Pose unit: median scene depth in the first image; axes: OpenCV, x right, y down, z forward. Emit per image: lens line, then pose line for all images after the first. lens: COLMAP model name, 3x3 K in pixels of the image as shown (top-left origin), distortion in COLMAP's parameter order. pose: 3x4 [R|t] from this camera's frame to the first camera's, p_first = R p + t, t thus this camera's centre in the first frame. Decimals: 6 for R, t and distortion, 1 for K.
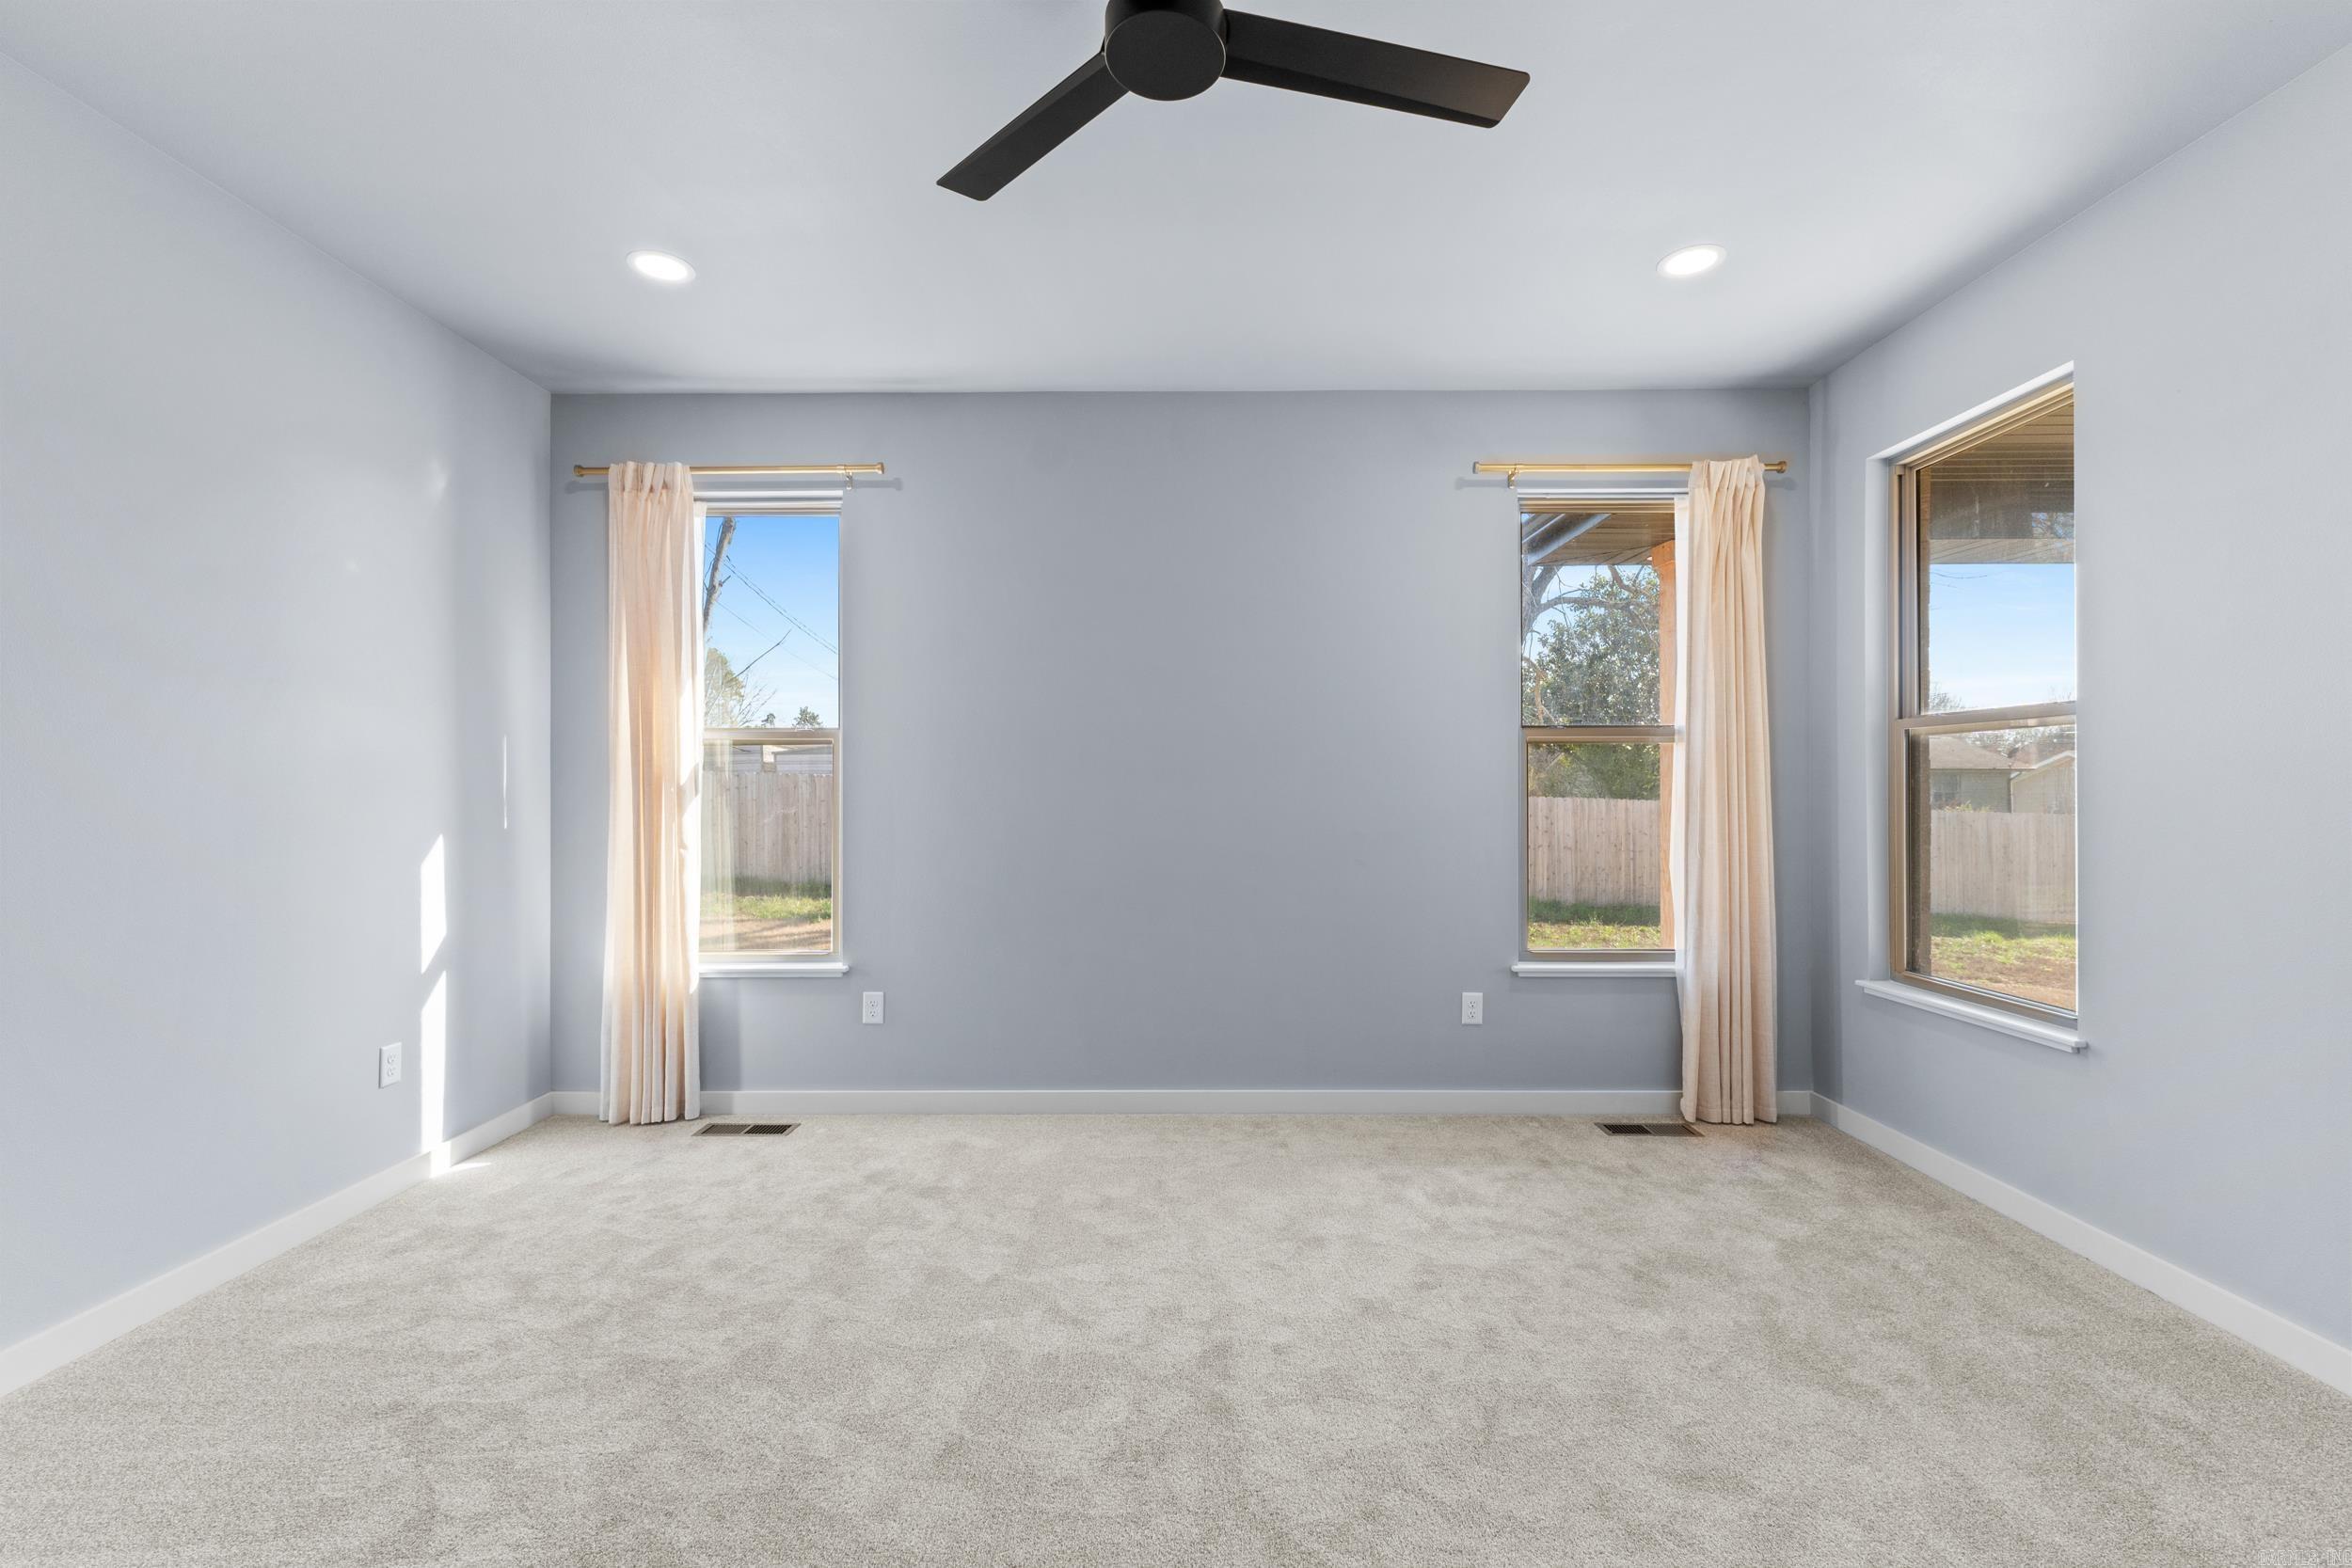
lens RADIAL K [[999.2, 0, 1174.5], [0, 999.2, 775.3], [0, 0, 1]] dist [-0.000173, 0.002685]
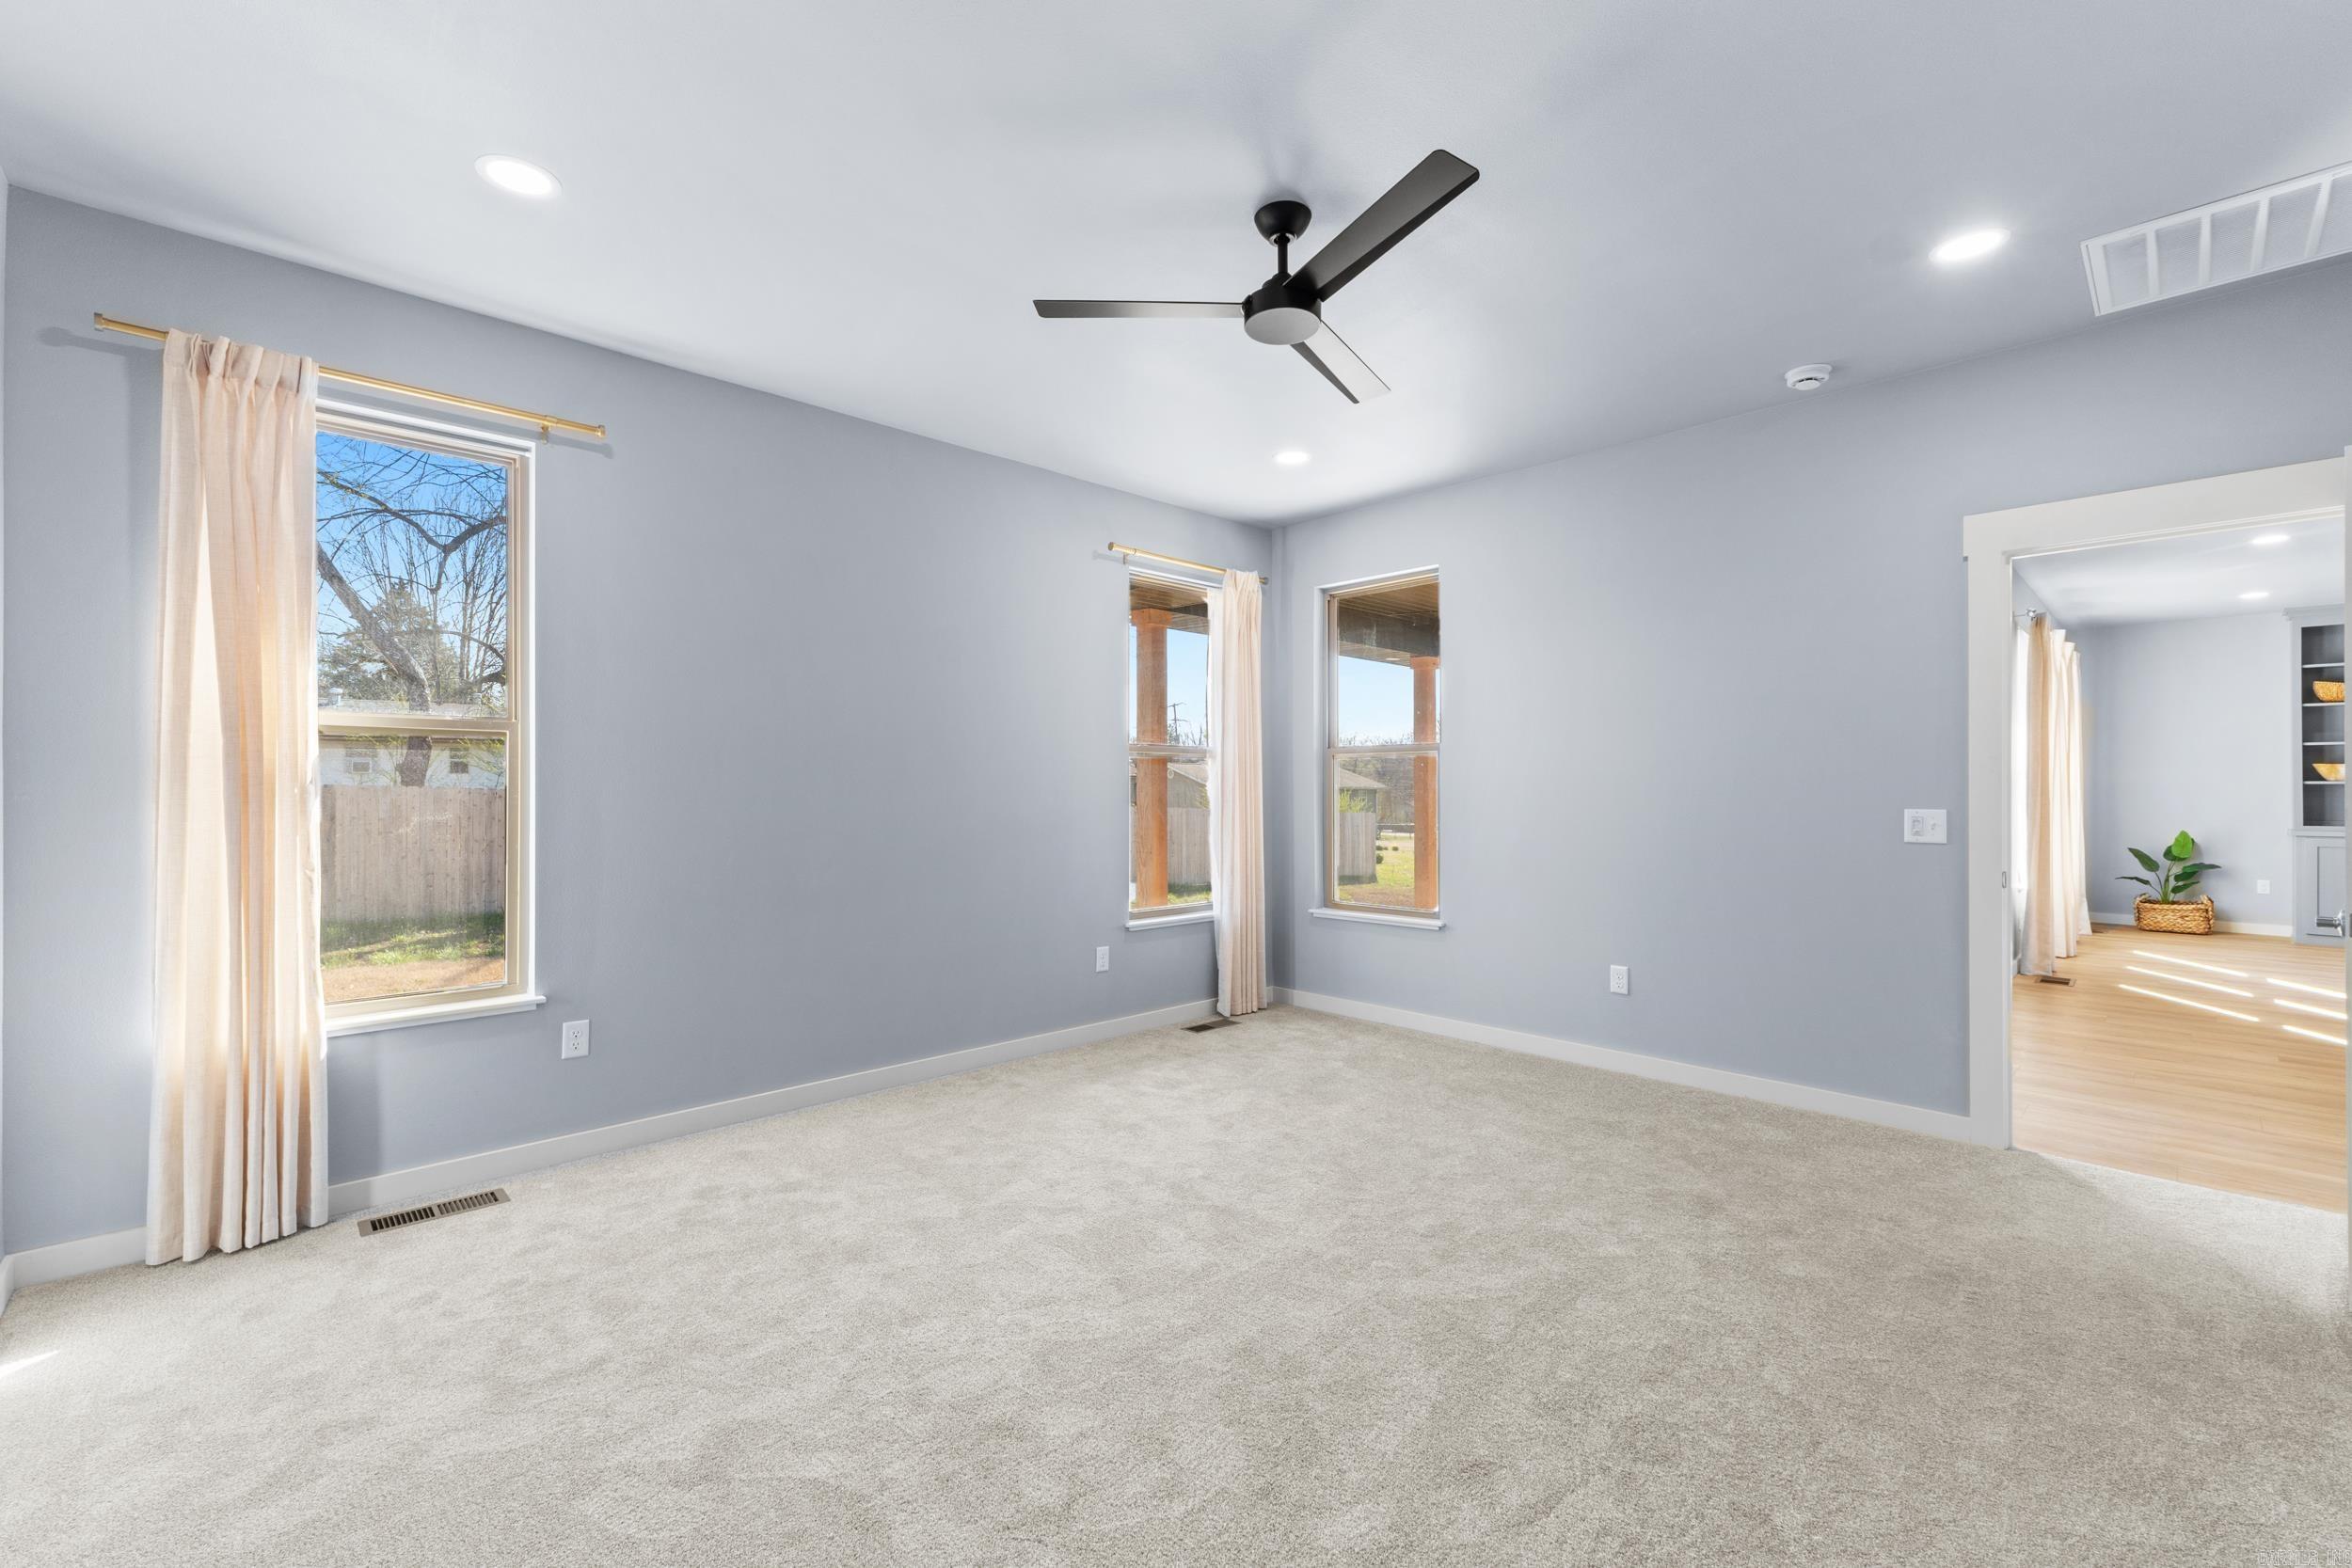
lens RADIAL K [[999.2, 0, 1179.8], [0, 999.2, 778.7], [0, 0, 1]] dist [-0.000173, 0.002685]
pose [[0.713425, 0.009109, 0.700673, -0.589069], [-0.007807, 0.999957, -0.005051, 0.003839], [-0.700689, -0.001867, 0.713465, -0.000812]]
